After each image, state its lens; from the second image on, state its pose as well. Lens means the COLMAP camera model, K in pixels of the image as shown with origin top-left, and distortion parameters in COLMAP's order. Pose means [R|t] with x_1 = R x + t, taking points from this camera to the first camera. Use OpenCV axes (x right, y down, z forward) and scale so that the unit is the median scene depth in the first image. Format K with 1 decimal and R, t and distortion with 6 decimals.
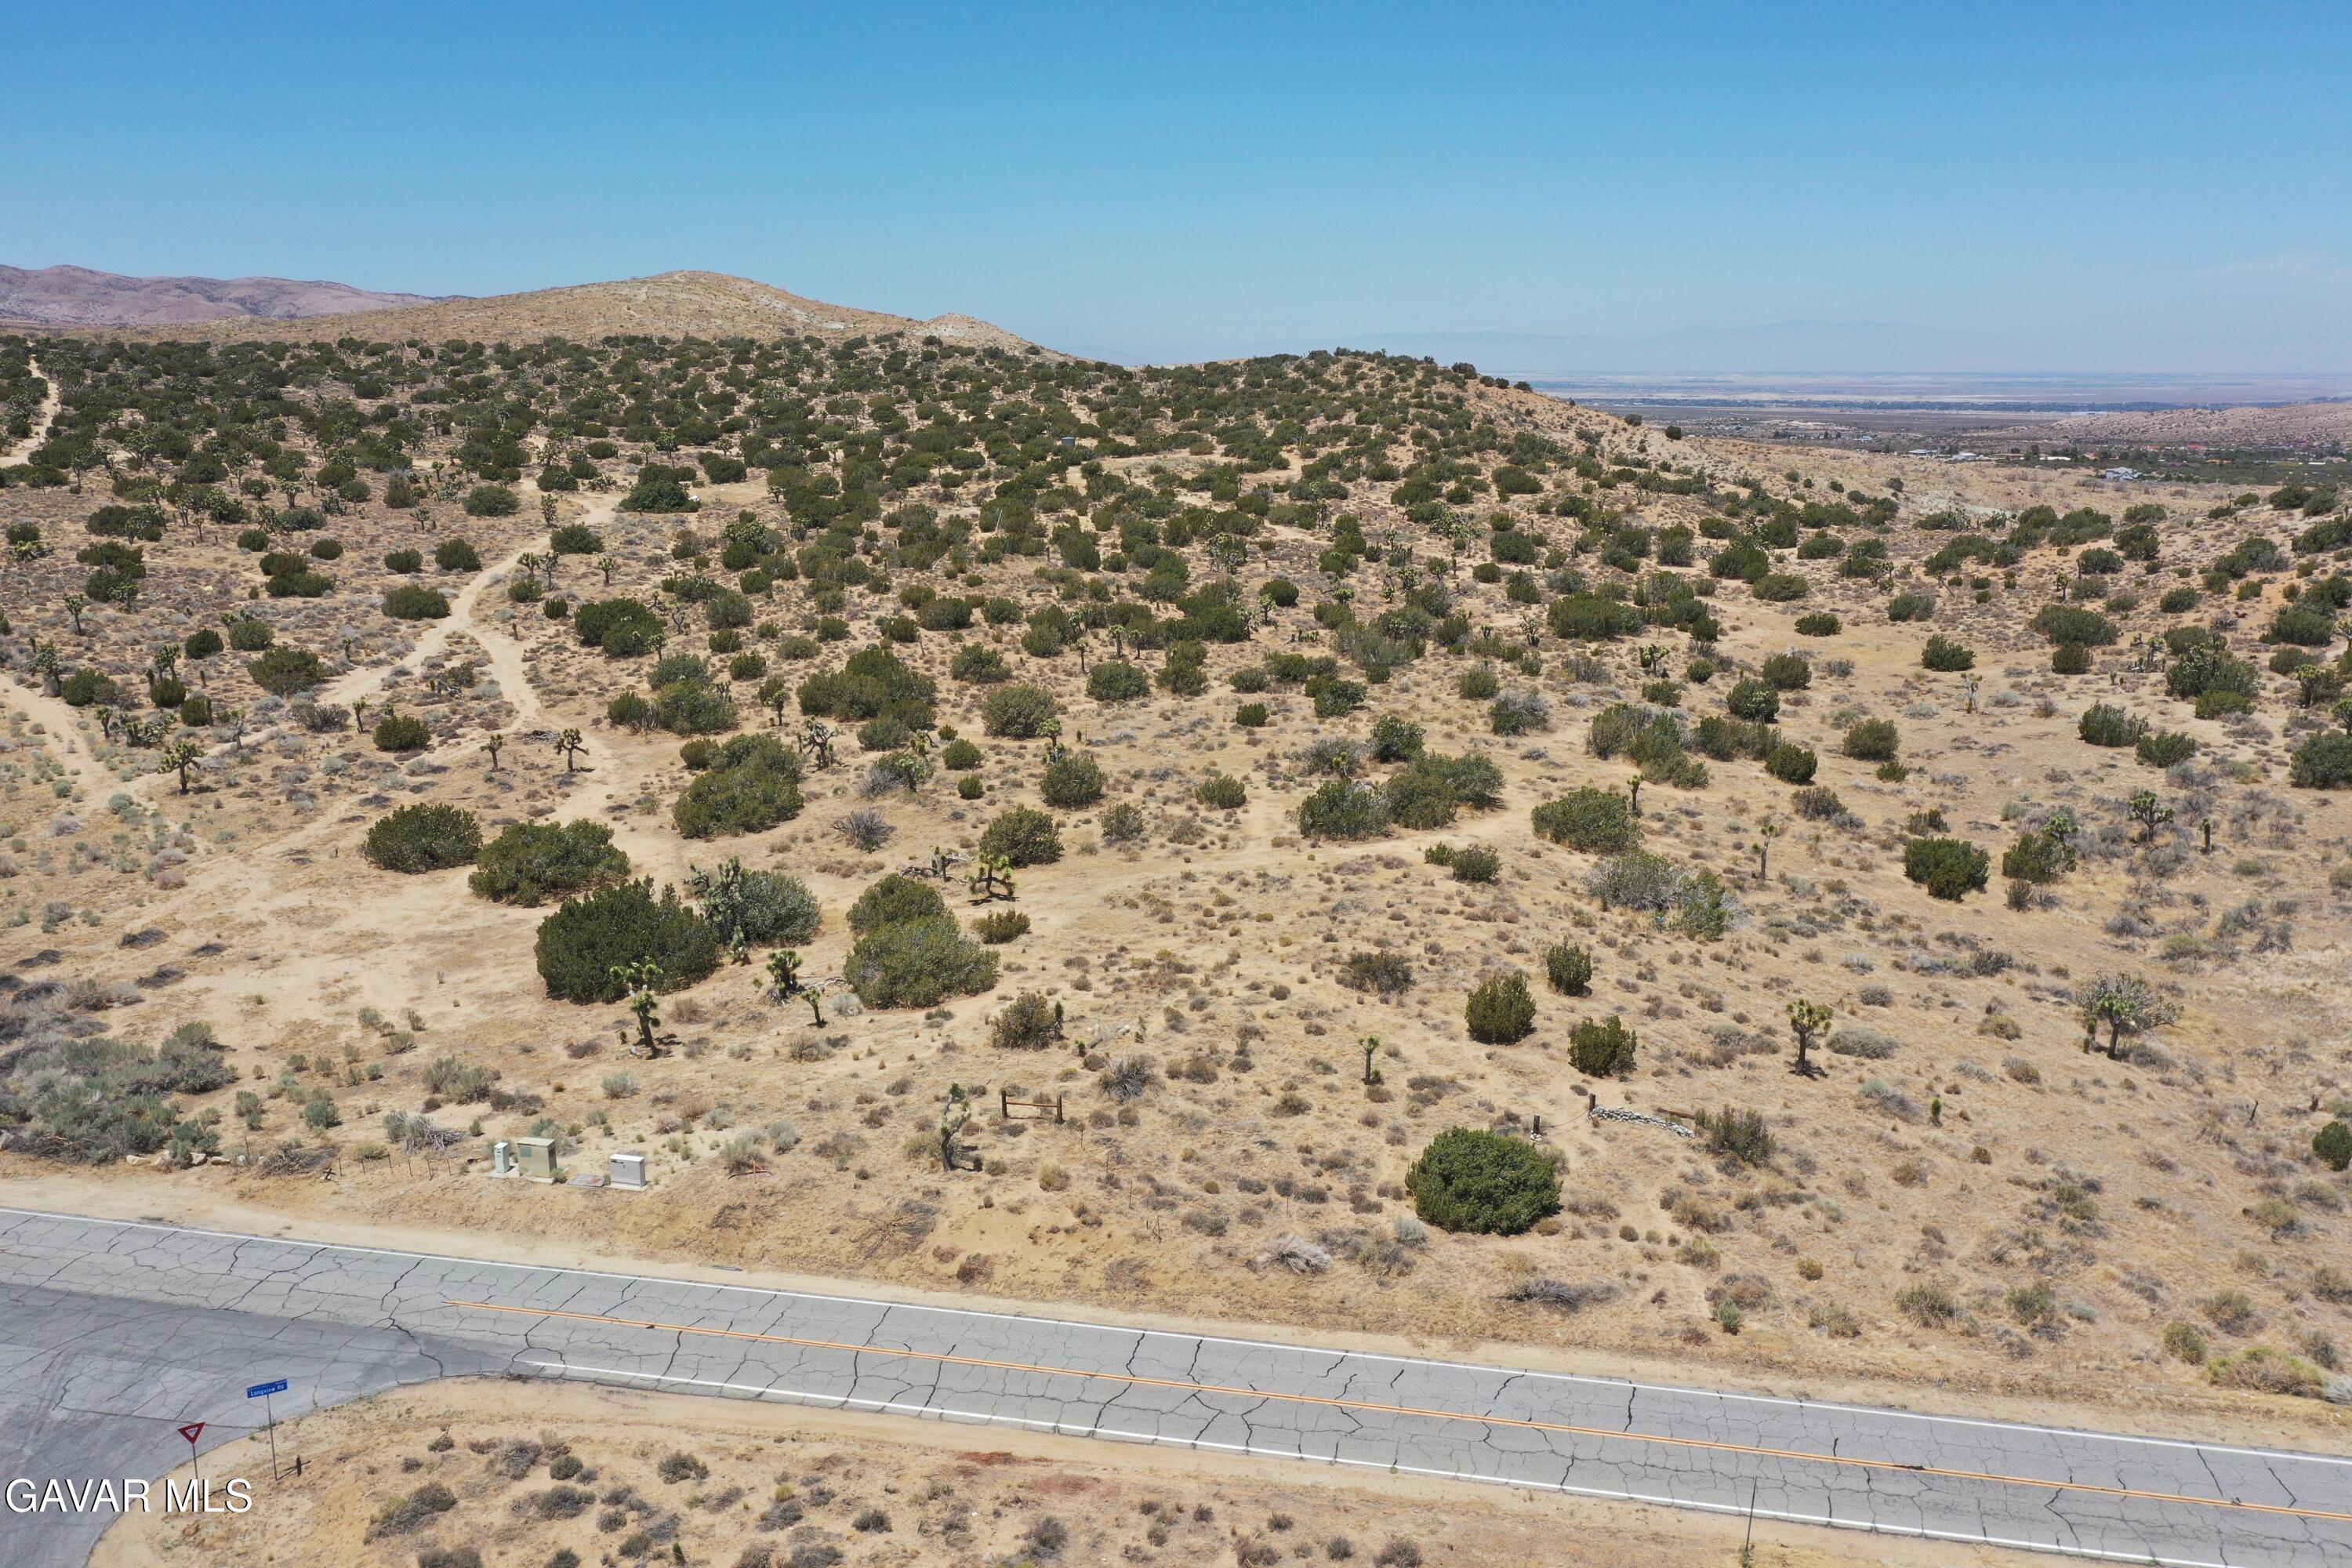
lens RADIAL K [[1864.4, 0, 1177.2], [0, 1864.4, 787.4], [0, 0, 1]] dist [0.002324, 0.008221]
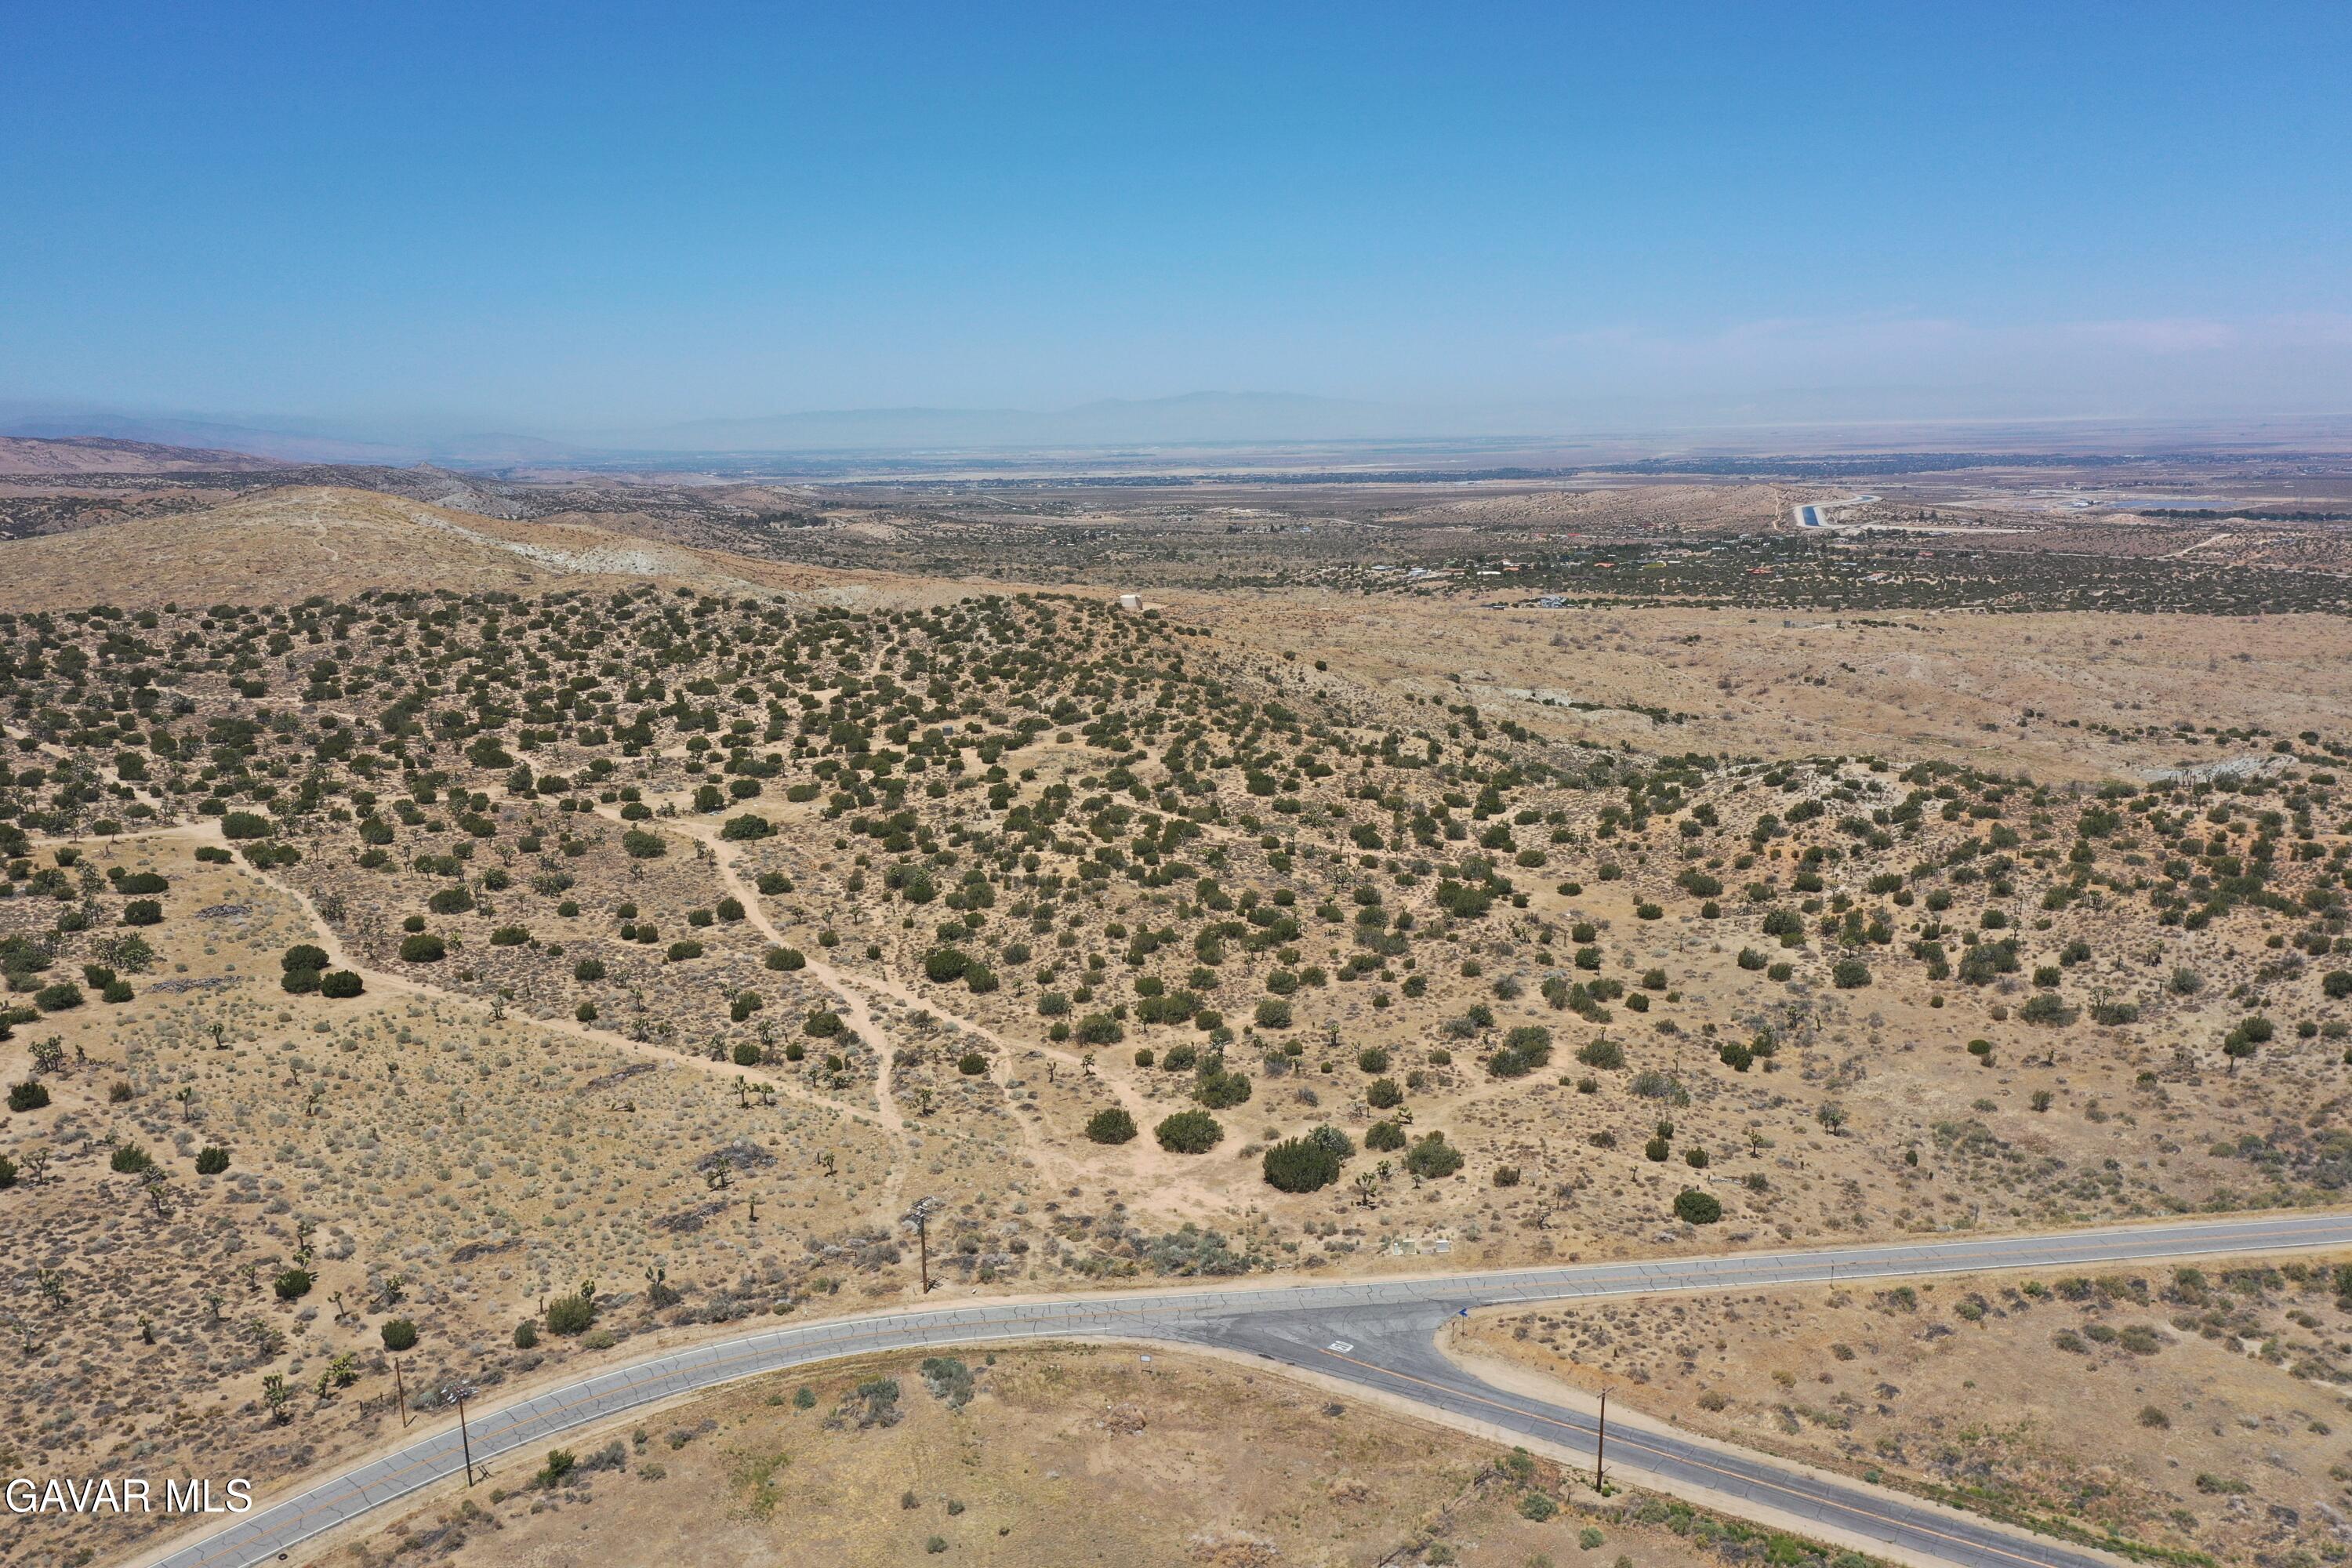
lens RADIAL K [[1861.4, 0, 1190.1], [0, 1861.4, 784.2], [0, 0, 1]] dist [0.010431, 0.002748]
pose [[0.953247, -0.078933, 0.291701, -0.553477], [0.090411, 0.995564, -0.026057, -0.182231], [-0.288350, 0.051212, 0.956155, -0.661859]]
